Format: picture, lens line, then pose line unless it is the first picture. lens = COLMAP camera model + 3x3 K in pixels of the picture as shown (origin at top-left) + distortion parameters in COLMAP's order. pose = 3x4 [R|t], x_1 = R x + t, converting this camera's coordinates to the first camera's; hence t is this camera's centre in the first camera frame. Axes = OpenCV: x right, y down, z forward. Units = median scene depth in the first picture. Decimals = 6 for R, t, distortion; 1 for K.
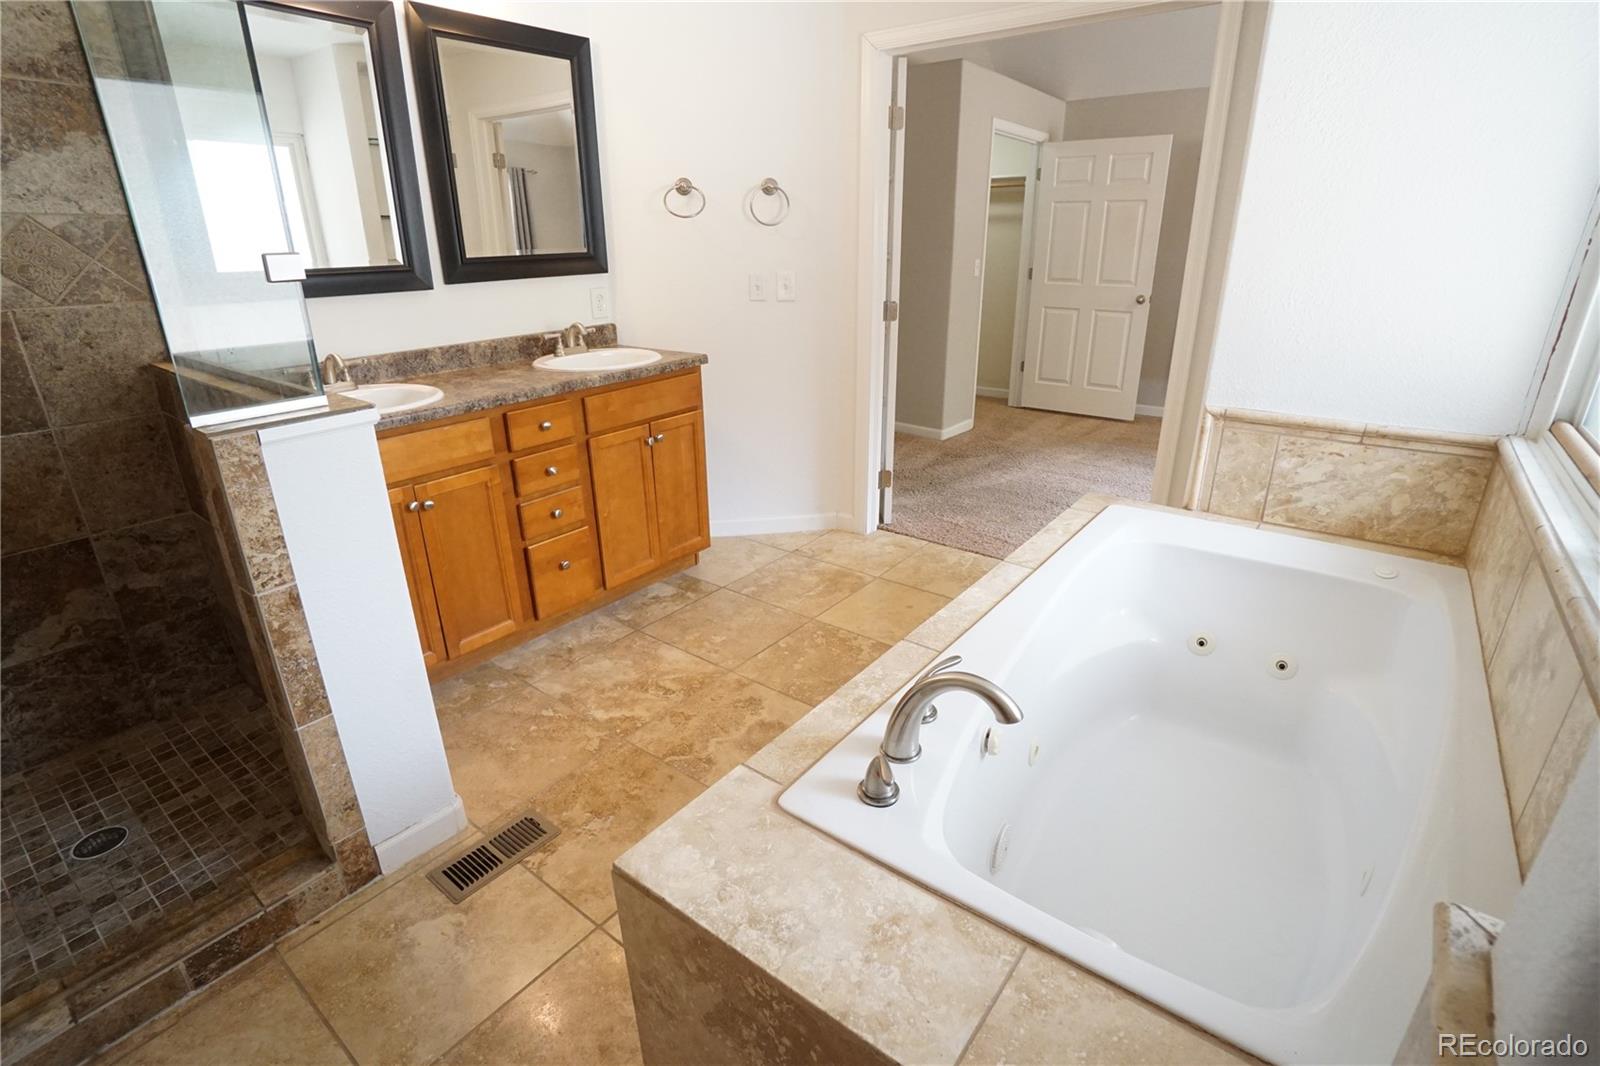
lens RADIAL K [[727.9, 0, 793.1], [0, 727.9, 530.3], [0, 0, 1]] dist [-0.065140, 0.020086]
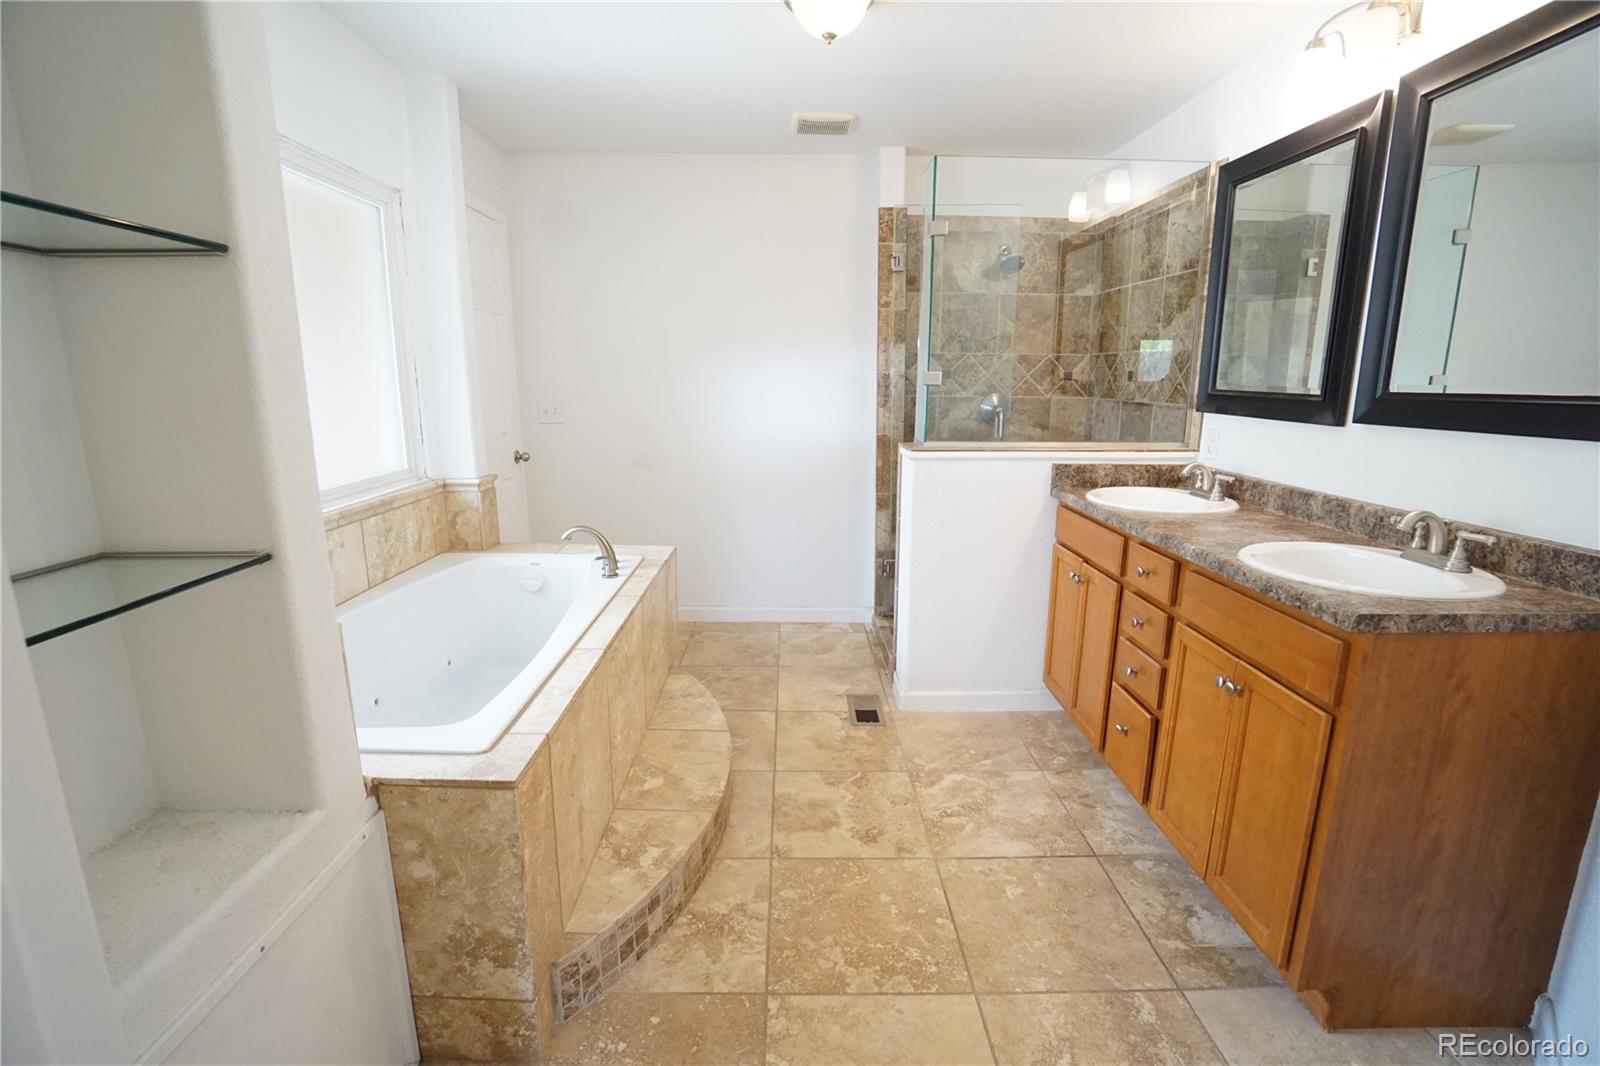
lens RADIAL K [[727.9, 0, 793.1], [0, 727.9, 530.3], [0, 0, 1]] dist [-0.065140, 0.020086]
pose [[-0.781859, 0.137442, -0.608118, 0.492818], [-0.229418, 0.843533, 0.485612, -0.491067], [0.579711, 0.519193, -0.627992, 1.217325]]
